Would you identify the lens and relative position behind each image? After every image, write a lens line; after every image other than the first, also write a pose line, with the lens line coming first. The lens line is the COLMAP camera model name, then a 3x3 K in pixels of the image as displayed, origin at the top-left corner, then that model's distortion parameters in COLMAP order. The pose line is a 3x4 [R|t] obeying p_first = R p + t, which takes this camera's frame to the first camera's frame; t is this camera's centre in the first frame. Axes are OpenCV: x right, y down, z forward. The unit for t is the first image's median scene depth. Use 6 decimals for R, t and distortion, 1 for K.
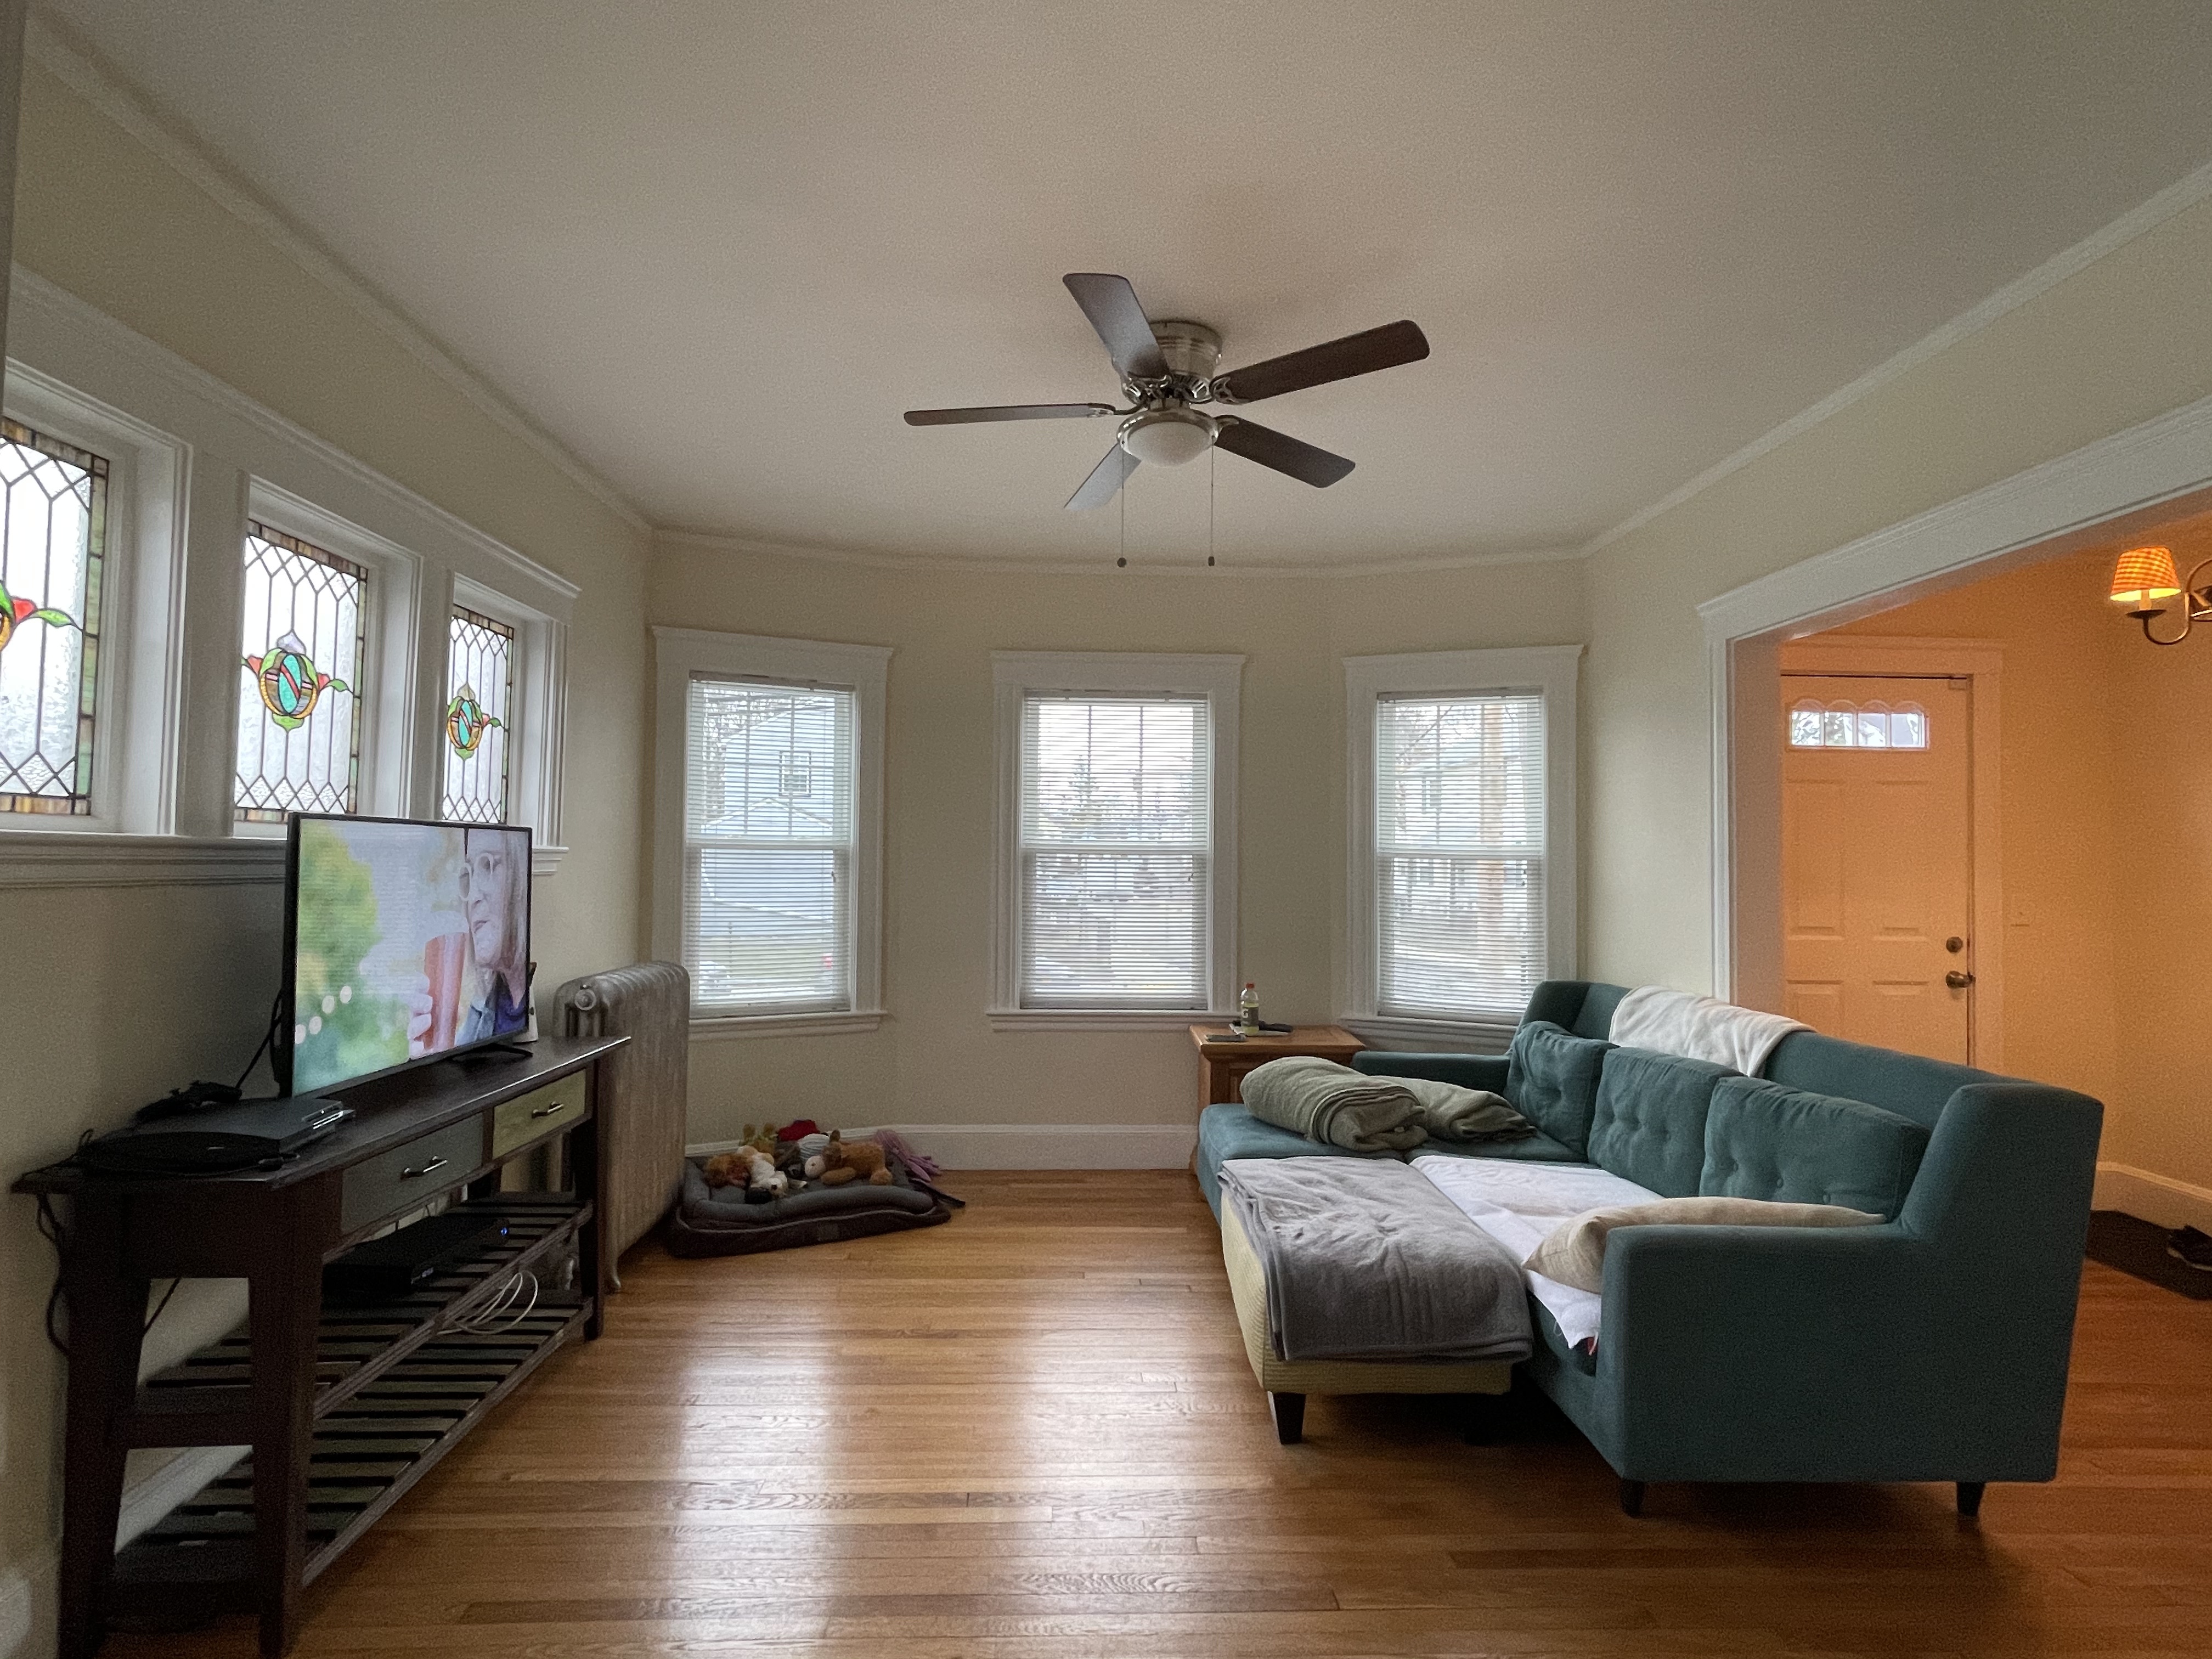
lens RADIAL K [[1138.7, 0, 1106.0], [0, 1138.7, 829.5], [0, 0, 1]] dist [-0.001154, 0.001073]
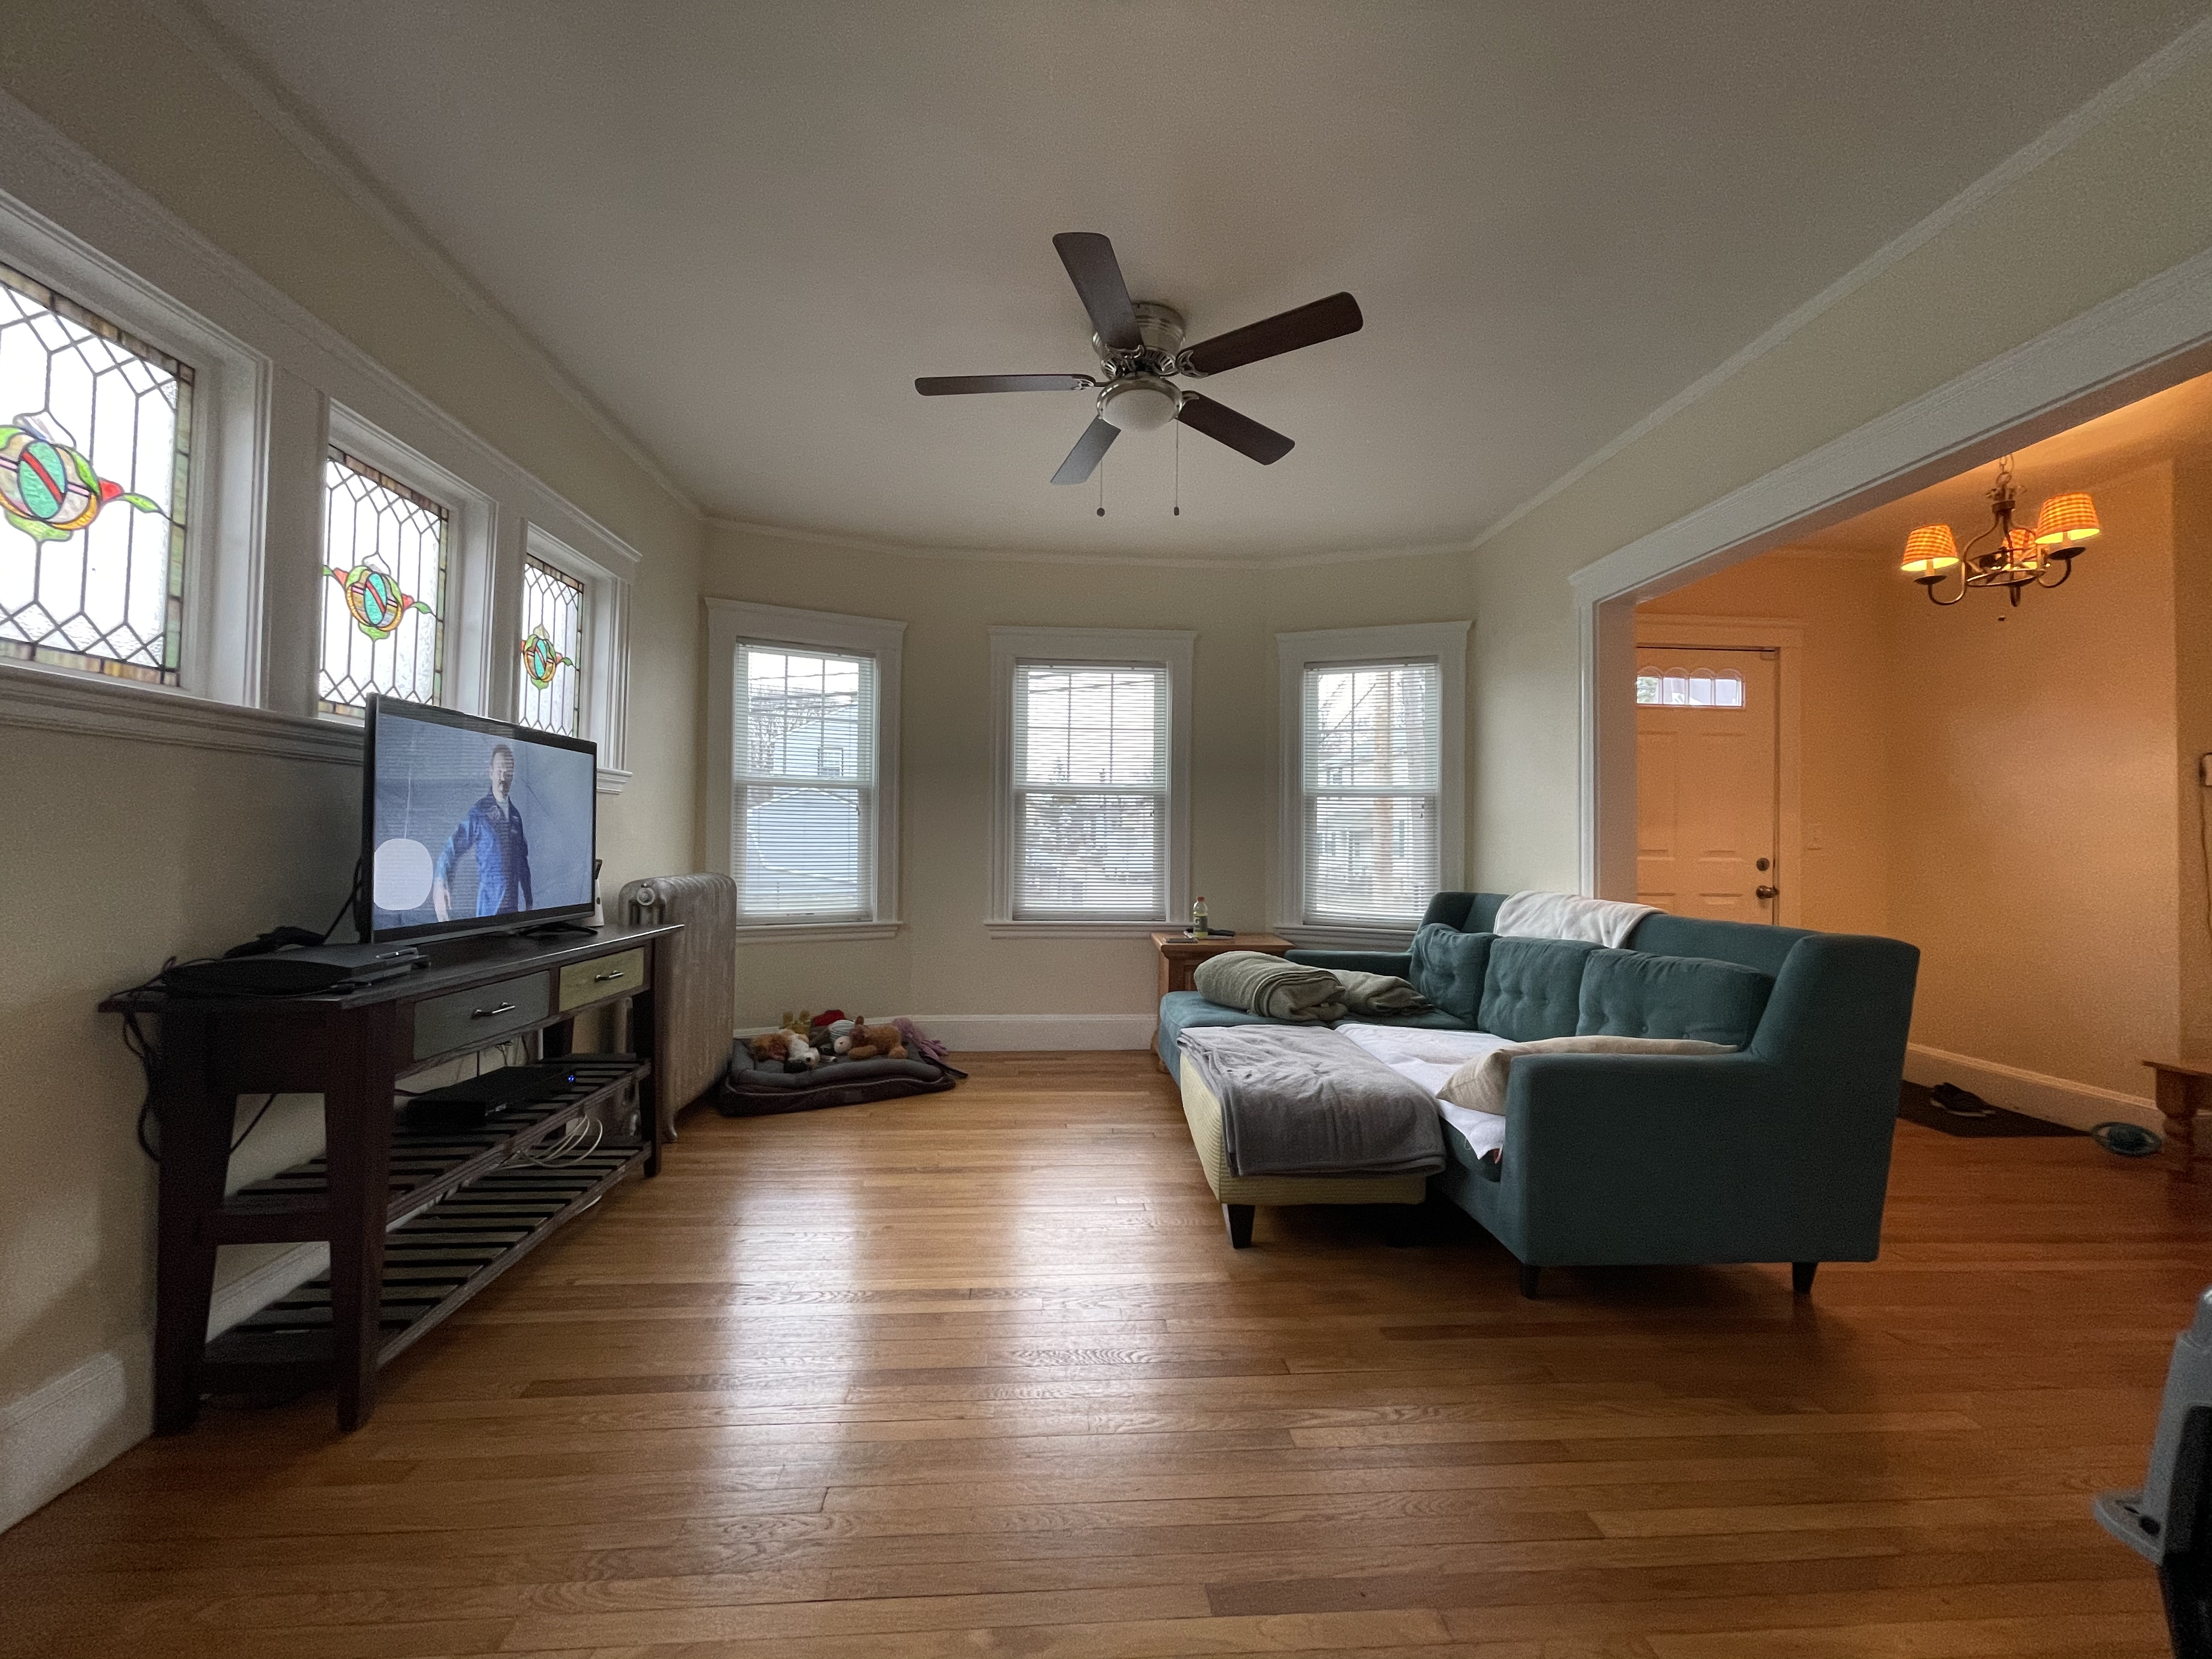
lens RADIAL K [[894.0, 0, 1106.0], [0, 894.0, 829.5], [0, 0, 1]] dist [0.000979, 0.000144]
pose [[0.999513, 0.001069, 0.031178, -0.008875], [-0.001462, 0.999920, 0.012574, 0.080139], [-0.031162, -0.012614, 0.999435, 0.065354]]
